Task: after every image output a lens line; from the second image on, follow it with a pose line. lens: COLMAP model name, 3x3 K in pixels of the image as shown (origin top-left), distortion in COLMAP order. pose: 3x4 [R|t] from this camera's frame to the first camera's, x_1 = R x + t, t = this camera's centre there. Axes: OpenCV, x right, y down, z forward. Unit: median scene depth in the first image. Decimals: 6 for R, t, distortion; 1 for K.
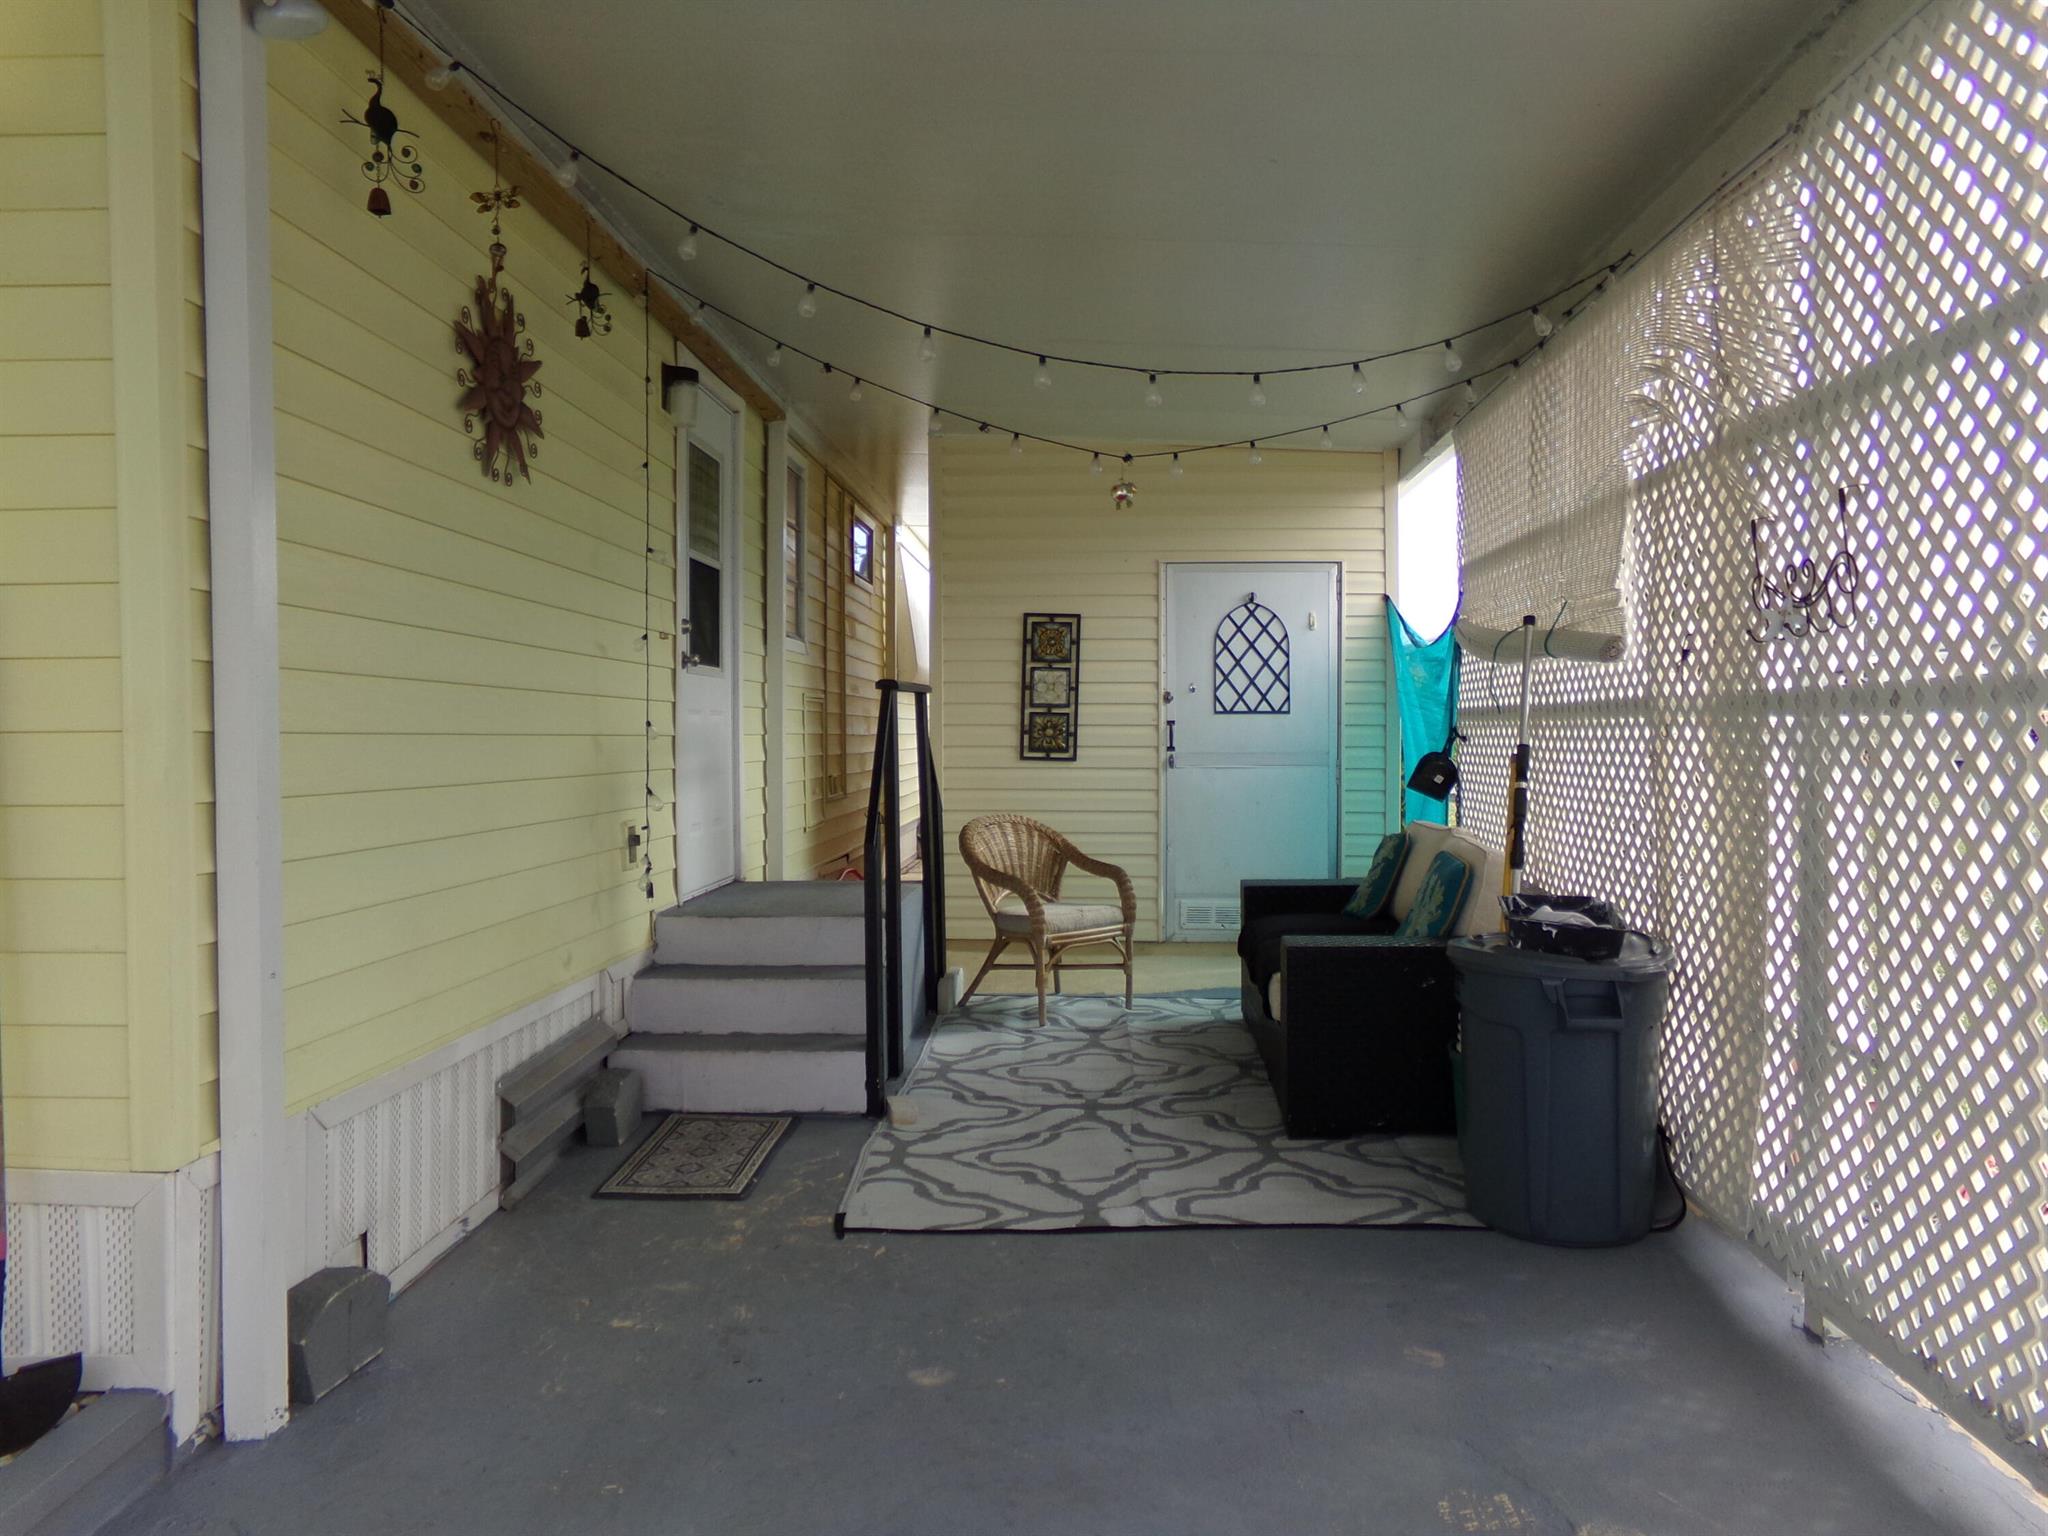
lens RADIAL K [[1408.6, 0, 1020.6], [0, 1408.6, 767.1], [0, 0, 1]] dist [-0.082369, 0.134585]
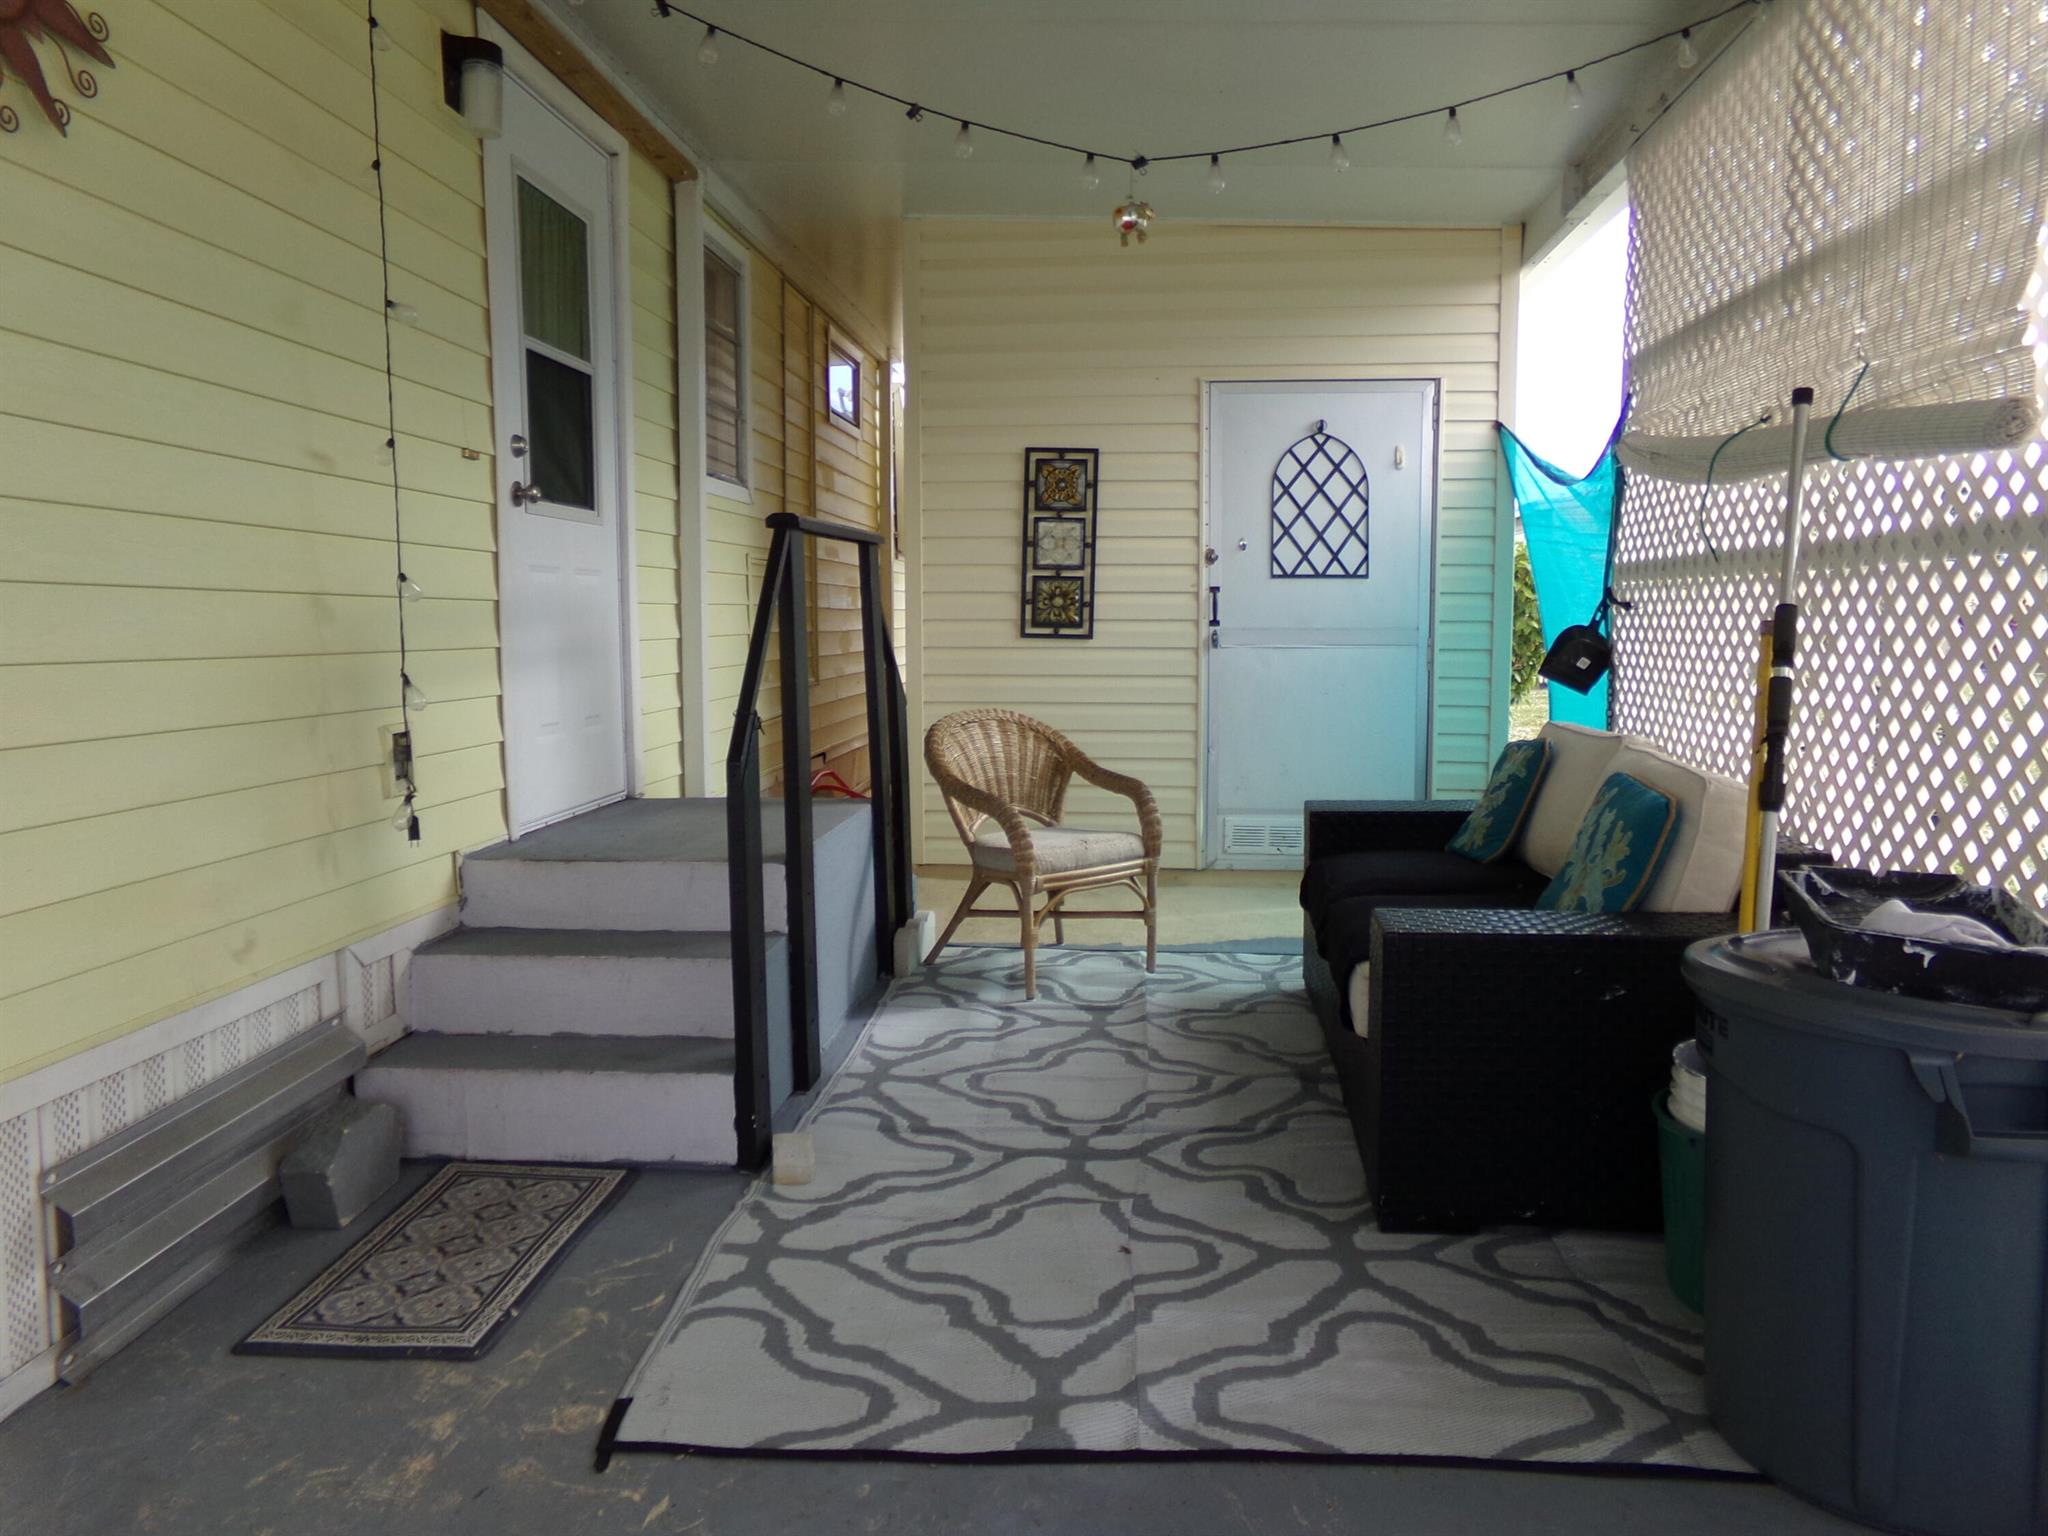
lens RADIAL K [[1427.0, 0, 1024.0], [0, 1427.0, 768.0], [0, 0, 1]] dist [-0.138084, 0.309863]
pose [[0.999441, 0.003018, -0.033283, 0.039227], [-0.000281, 0.996639, 0.081920, 0.003331], [0.033419, -0.081864, 0.996083, 0.289751]]
